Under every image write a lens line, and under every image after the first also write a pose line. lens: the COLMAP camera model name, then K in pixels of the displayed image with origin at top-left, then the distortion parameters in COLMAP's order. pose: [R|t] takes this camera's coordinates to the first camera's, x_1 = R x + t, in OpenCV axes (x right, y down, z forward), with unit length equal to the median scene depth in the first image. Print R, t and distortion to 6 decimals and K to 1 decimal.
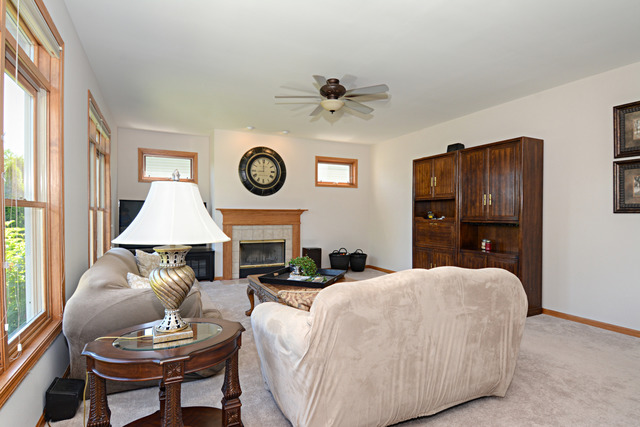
lens RADIAL K [[331.9, 0, 317.7], [0, 331.9, 222.8], [0, 0, 1]] dist [-0.005715, -0.016082]
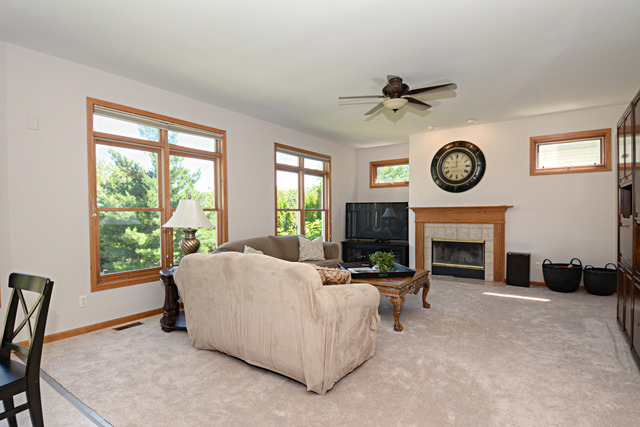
lens RADIAL K [[331.9, 0, 316.9], [0, 331.9, 215.8], [0, 0, 1]] dist [-0.005715, -0.016082]
pose [[0.452863, 0.006378, -0.891557, 0.499262], [-0.010837, 0.999940, 0.001649, -0.011704], [0.891514, 0.008915, 0.452905, 0.208436]]
